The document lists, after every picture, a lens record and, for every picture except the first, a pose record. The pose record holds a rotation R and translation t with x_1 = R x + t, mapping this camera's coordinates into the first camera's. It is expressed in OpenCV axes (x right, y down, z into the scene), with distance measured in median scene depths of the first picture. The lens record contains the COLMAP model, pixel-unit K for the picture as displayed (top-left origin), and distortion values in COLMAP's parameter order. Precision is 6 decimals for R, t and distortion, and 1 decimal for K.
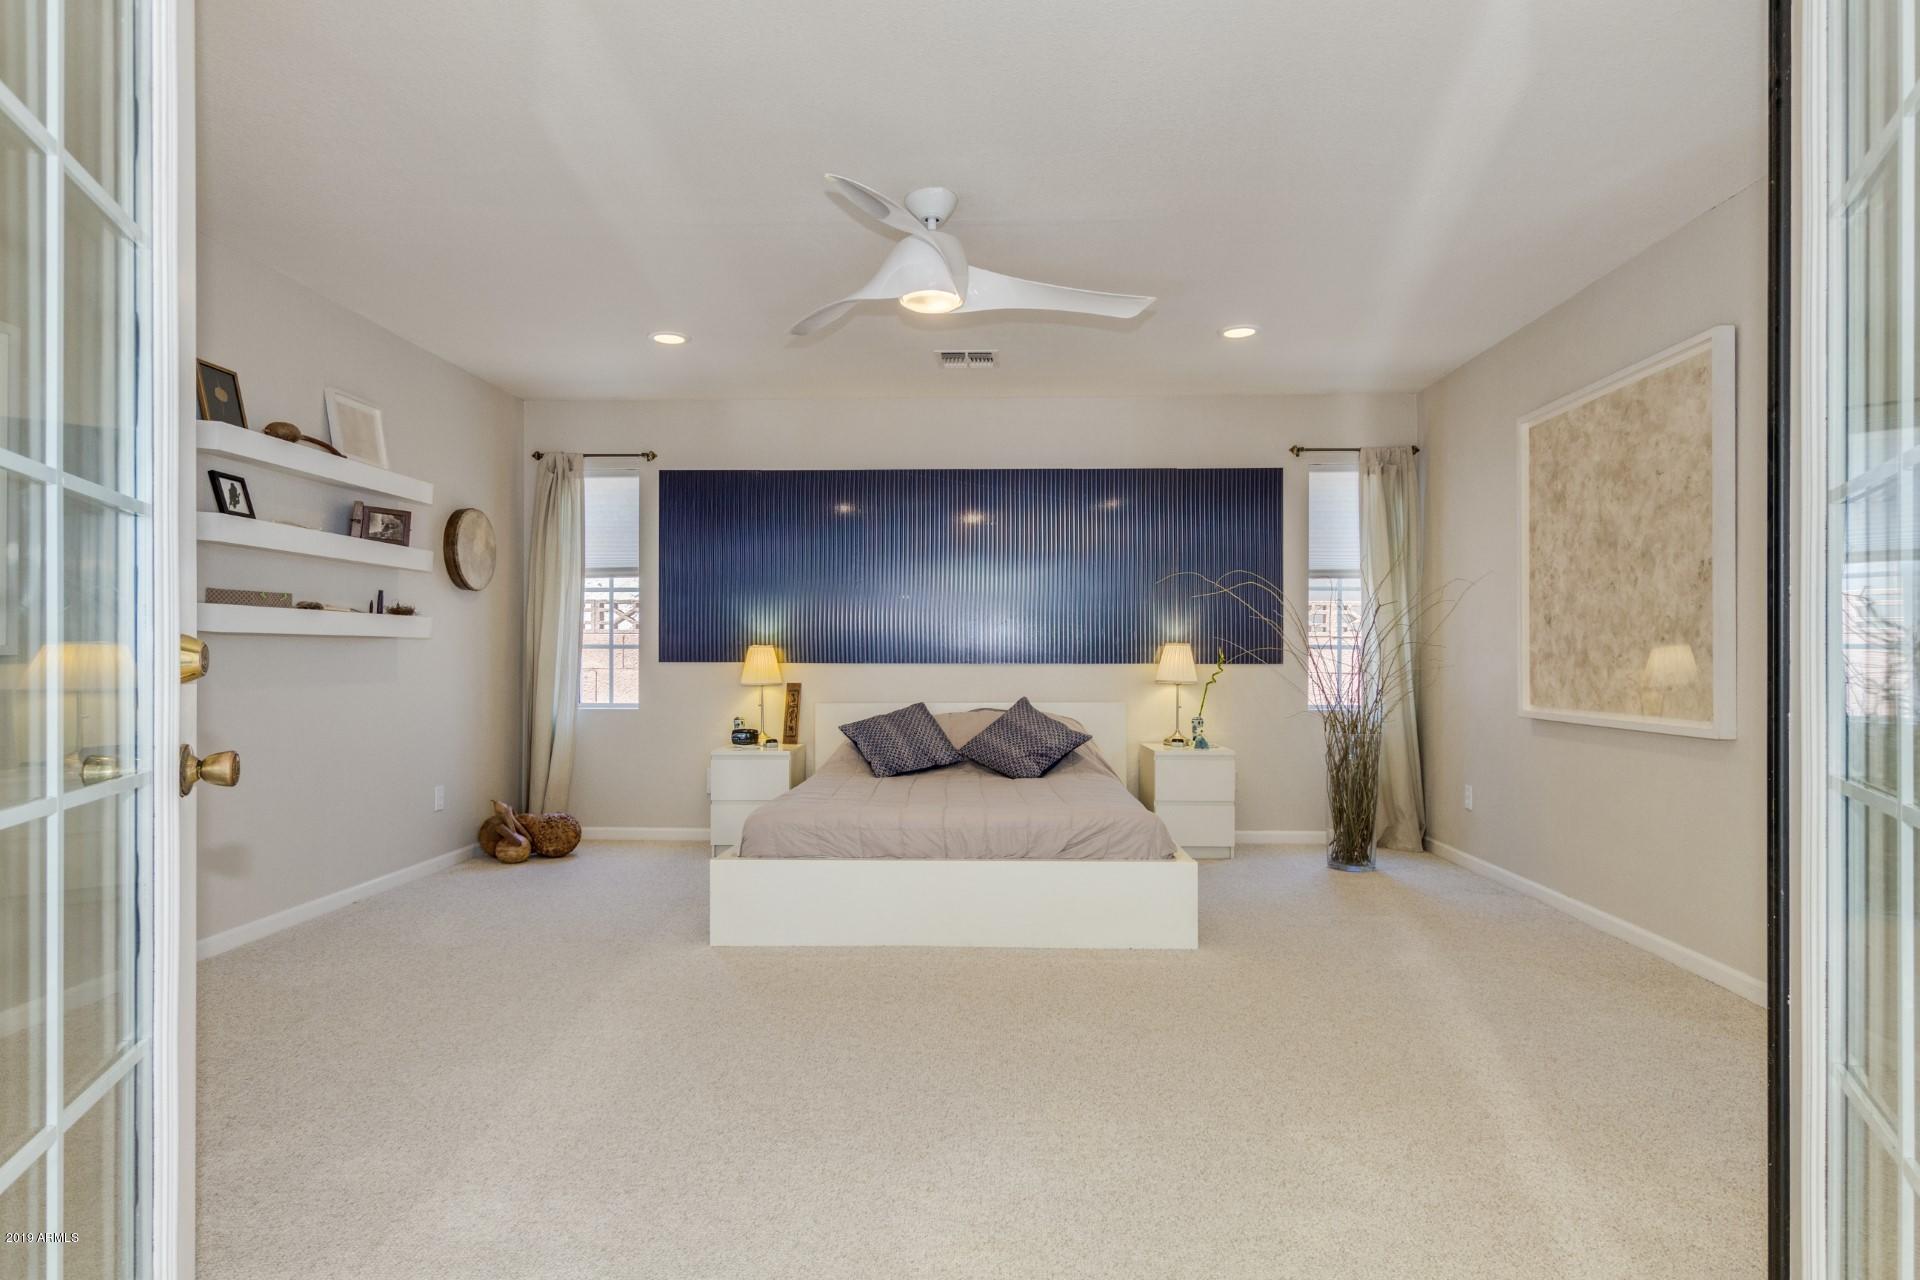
lens RADIAL K [[1067.9, 0, 965.4], [0, 1067.9, 651.2], [0, 0, 1]] dist [0.029743, 0.003917]
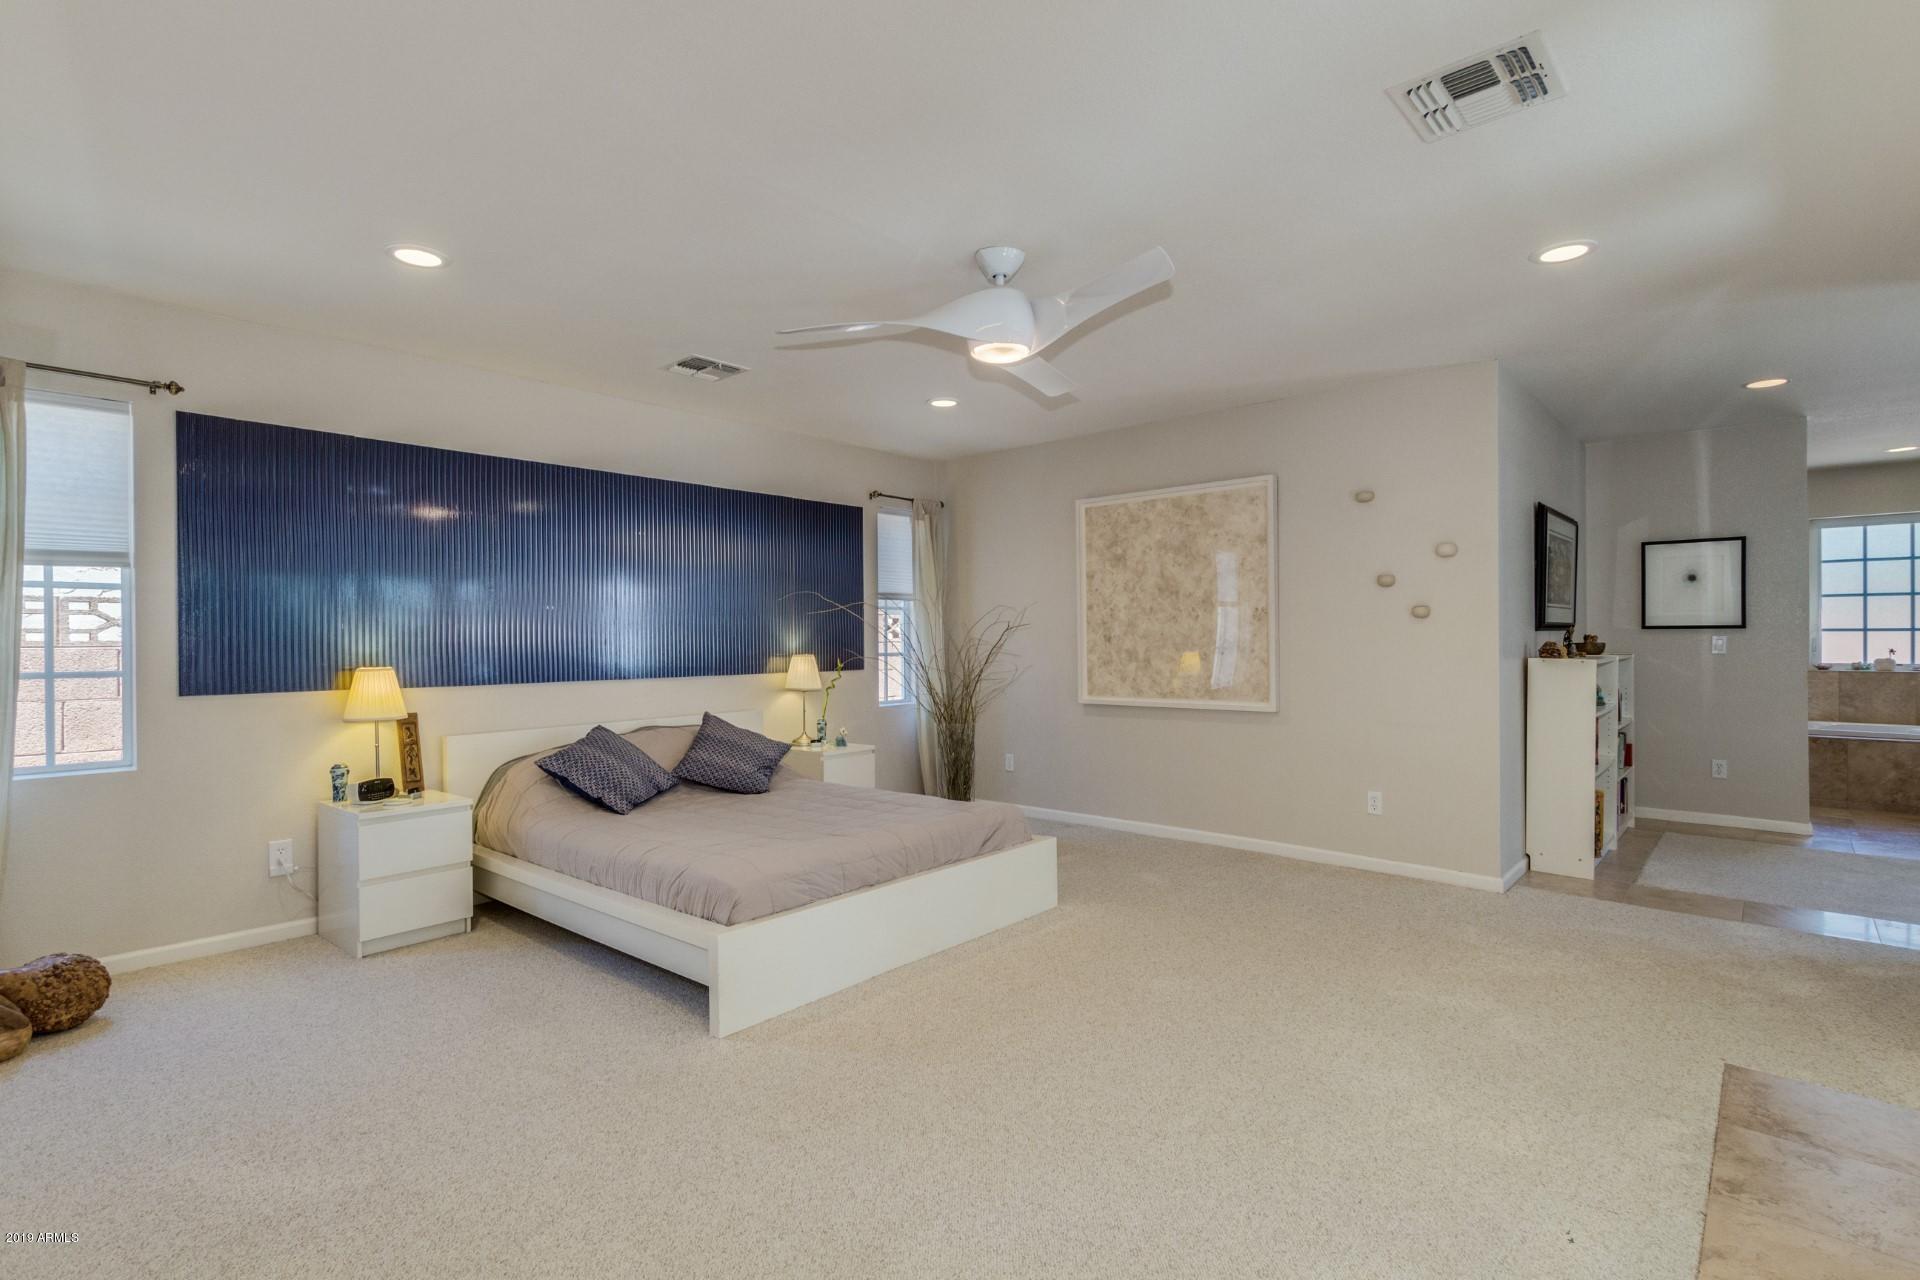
lens RADIAL K [[917.3, 0, 973.5], [0, 917.3, 640.2], [0, 0, 1]] dist [0.011600, -0.001572]
pose [[0.631710, -0.006804, 0.775175, -0.490585], [0.007067, 0.999970, 0.003019, -0.027065], [-0.775173, 0.003571, 0.631739, 0.287732]]
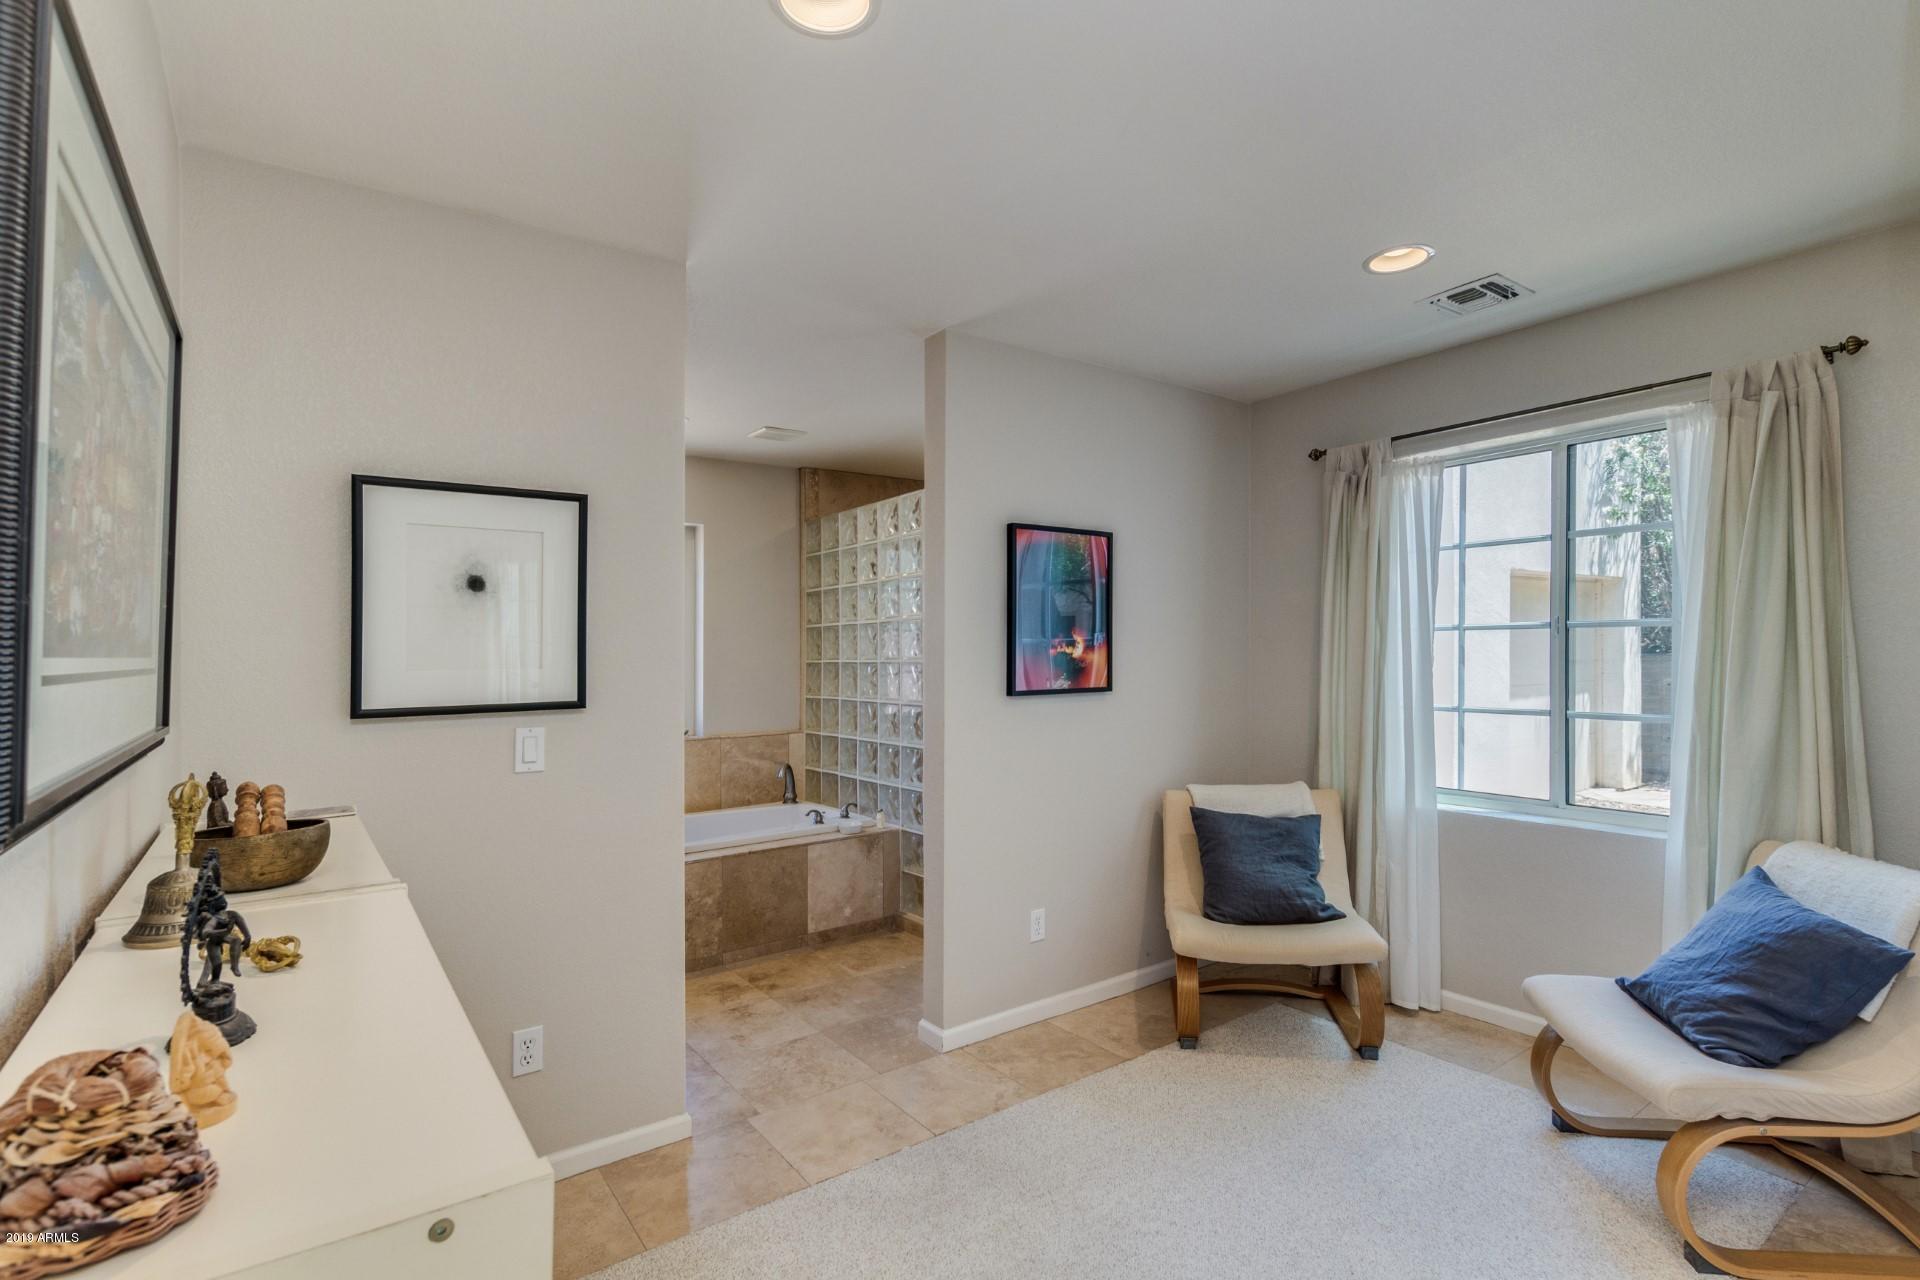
lens RADIAL K [[917.3, 0, 966.6], [0, 917.3, 646.0], [0, 0, 1]] dist [0.011600, -0.001572]
pose [[-0.610235, 0.014067, 0.792096, 0.416337], [0.007841, 0.999901, -0.011716, -0.055602], [-0.792182, -0.000939, -0.610284, 0.399372]]
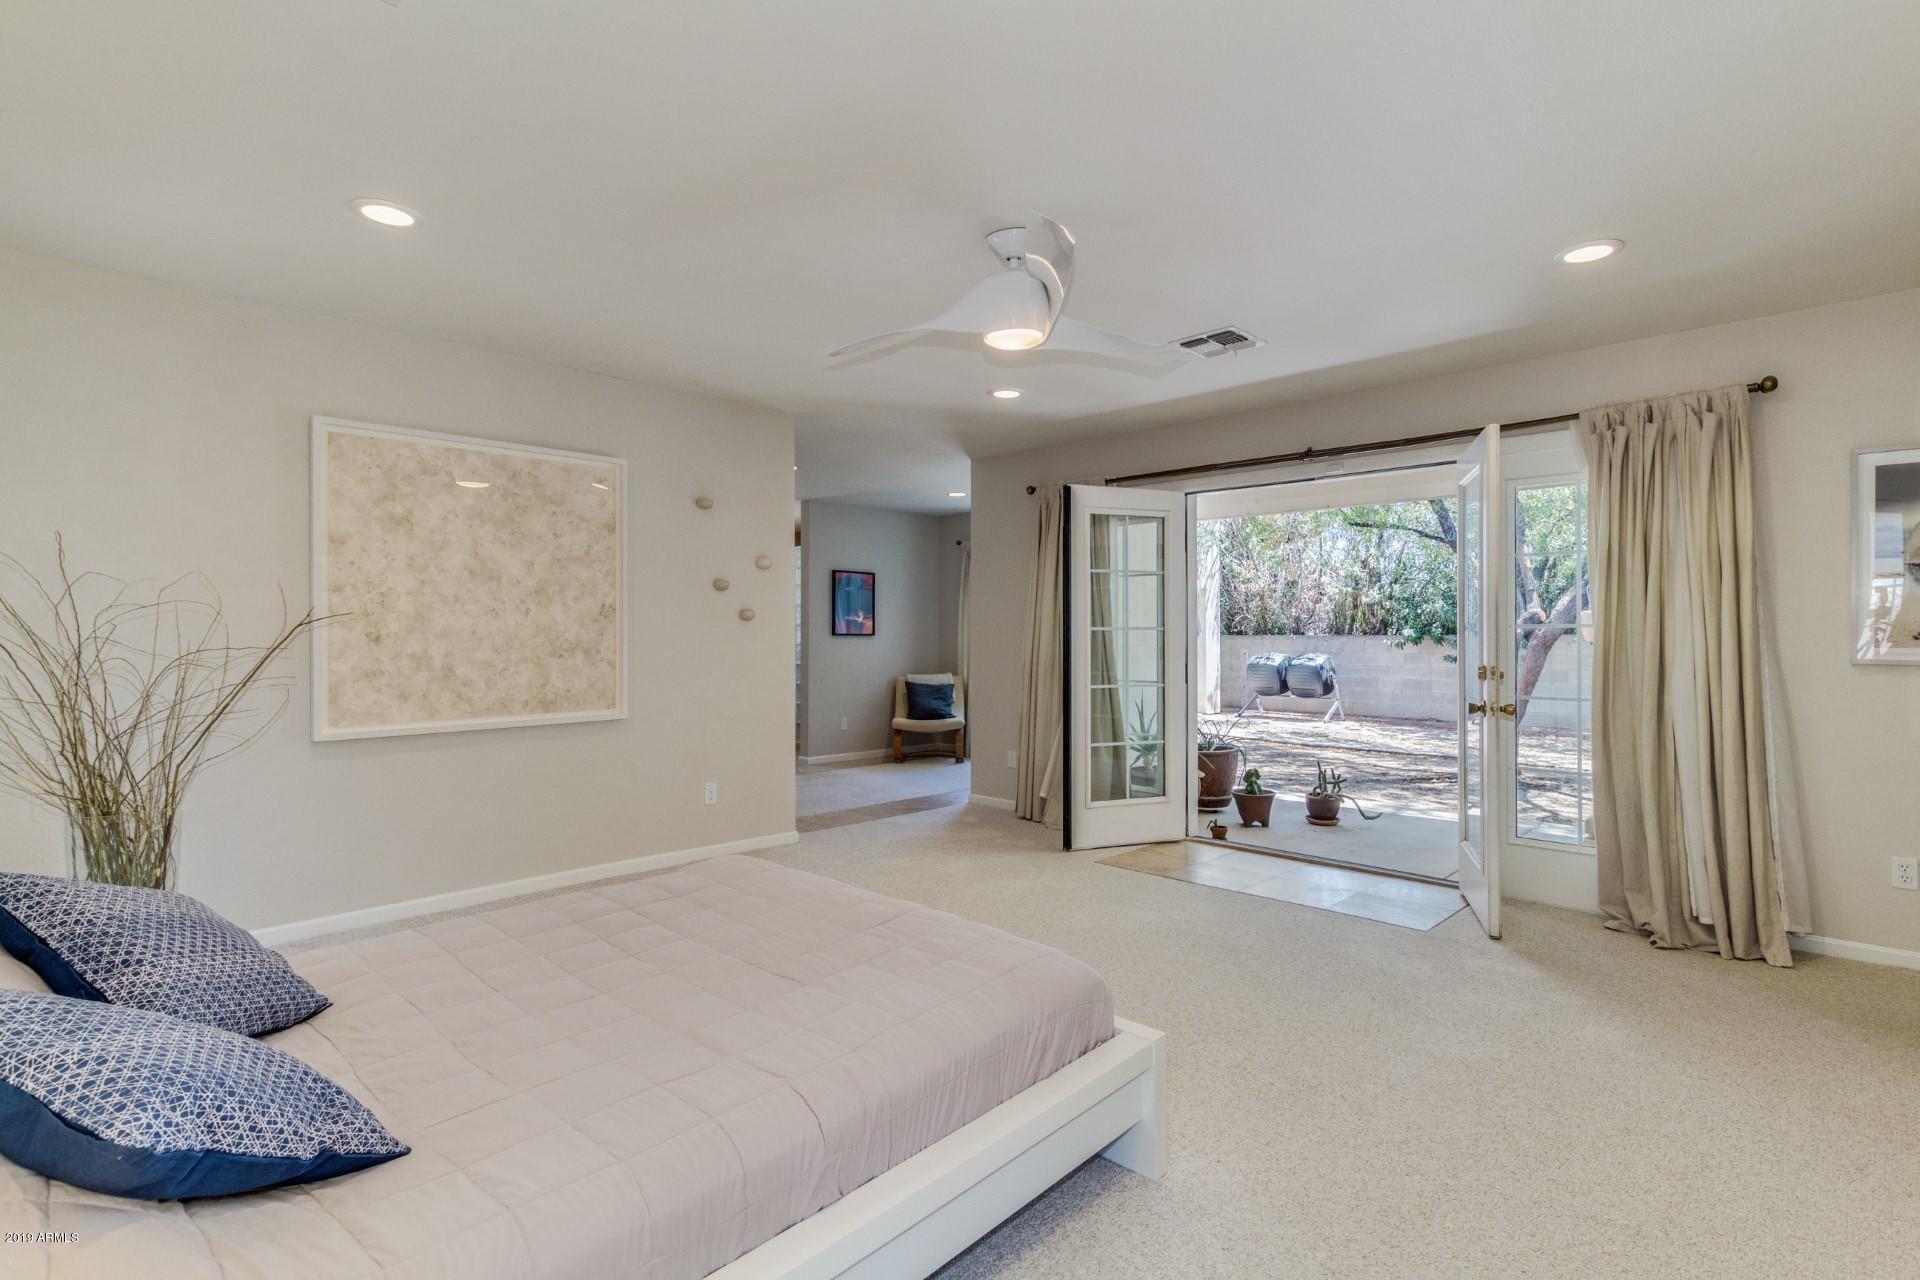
lens RADIAL K [[917.3, 0, 947.4], [0, 917.3, 624.5], [0, 0, 1]] dist [0.011600, -0.001572]
pose [[-0.749299, 0.014999, 0.662062, -0.361543], [0.005389, 0.999848, -0.016551, -0.020772], [-0.662210, -0.008834, -0.749266, 1.104963]]
